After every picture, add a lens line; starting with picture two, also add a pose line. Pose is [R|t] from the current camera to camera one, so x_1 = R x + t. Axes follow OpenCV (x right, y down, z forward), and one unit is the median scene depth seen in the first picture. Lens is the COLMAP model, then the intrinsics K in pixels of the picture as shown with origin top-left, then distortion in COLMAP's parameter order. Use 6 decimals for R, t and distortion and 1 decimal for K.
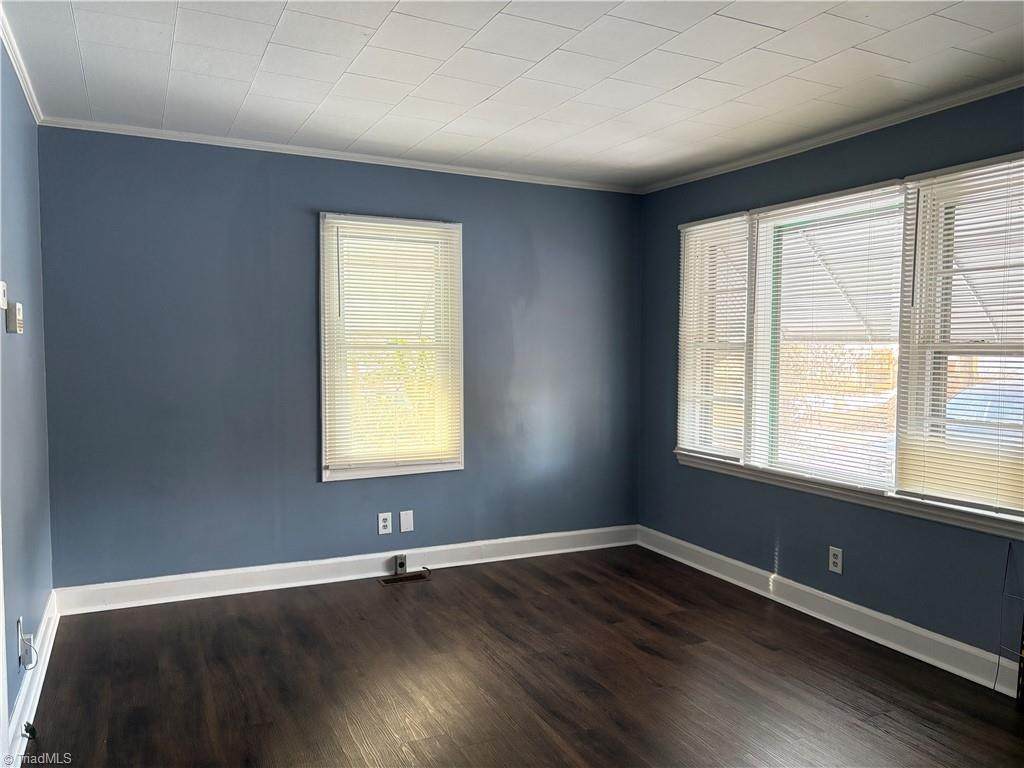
lens RADIAL K [[771.3, 0, 511.4], [0, 771.3, 381.7], [0, 0, 1]] dist [0.006631, -0.001816]
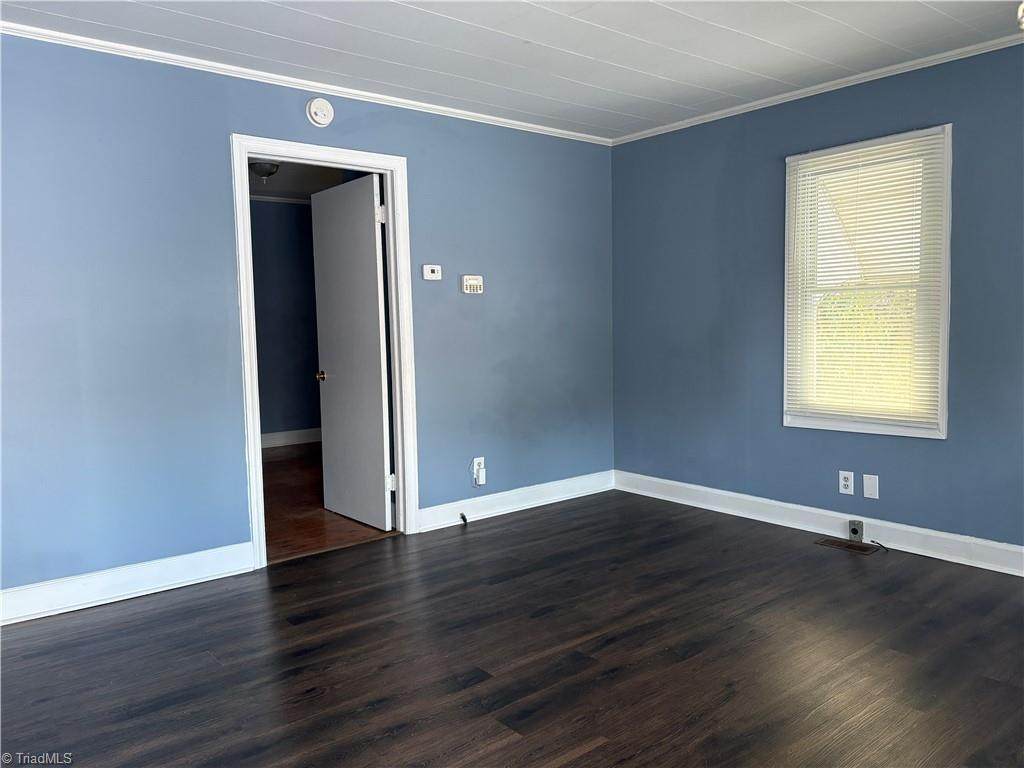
lens RADIAL K [[771.3, 0, 511.6], [0, 771.3, 386.7], [0, 0, 1]] dist [0.006631, -0.001816]
pose [[0.228509, 0.072682, -0.970825, 0.629529], [-0.020008, 0.997349, 0.069959, 0.013832], [0.973336, 0.003438, 0.229358, 0.403234]]
